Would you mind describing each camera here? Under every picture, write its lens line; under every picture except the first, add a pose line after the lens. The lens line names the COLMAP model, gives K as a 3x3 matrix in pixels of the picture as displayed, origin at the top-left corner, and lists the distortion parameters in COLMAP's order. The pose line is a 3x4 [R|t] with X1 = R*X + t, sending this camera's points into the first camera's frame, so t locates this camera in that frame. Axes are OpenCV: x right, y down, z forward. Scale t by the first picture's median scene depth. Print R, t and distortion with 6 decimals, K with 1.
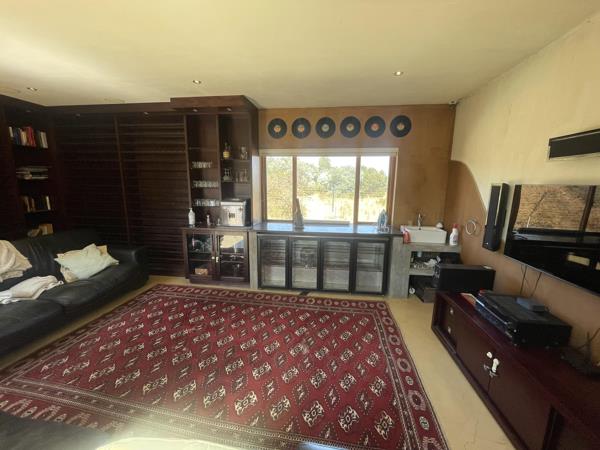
lens RADIAL K [[241.8, 0, 300.0], [0, 241.8, 225.0], [0, 0, 1]] dist [-0.003108, -0.001045]
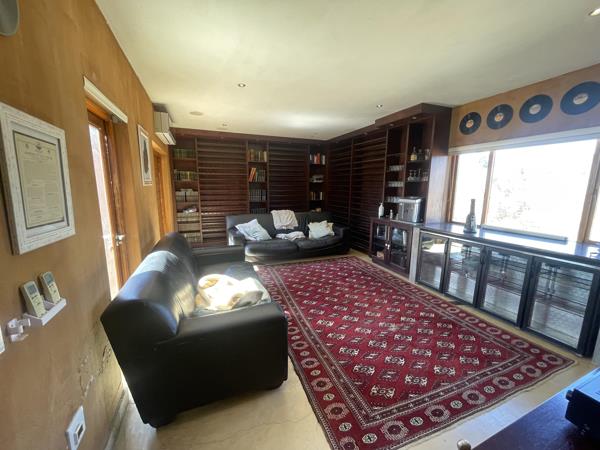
lens RADIAL K [[241.8, 0, 300.0], [0, 241.8, 225.0], [0, 0, 1]] dist [-0.003108, -0.001045]
pose [[0.490581, 0.134569, -0.860942, 0.461037], [-0.151678, 0.986108, 0.067704, 0.021956], [0.858093, 0.097372, 0.504177, 0.013237]]
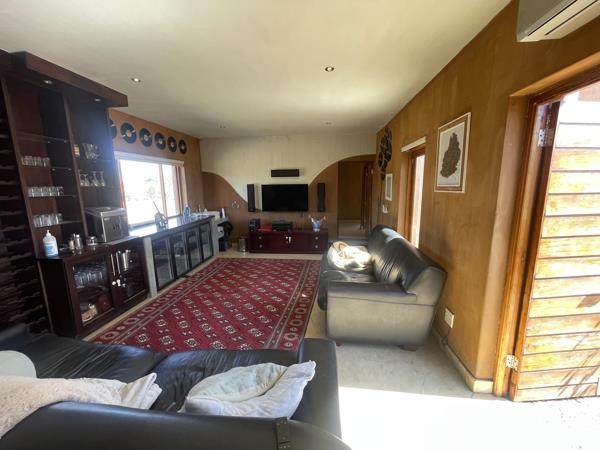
lens RADIAL K [[241.8, 0, 300.0], [0, 241.8, 225.0], [0, 0, 1]] dist [-0.003108, -0.001045]
pose [[-0.016461, -0.177095, 0.984056, -1.129868], [0.181487, 0.967312, 0.177117, -0.078676], [-0.983256, 0.181509, 0.016218, 0.359185]]
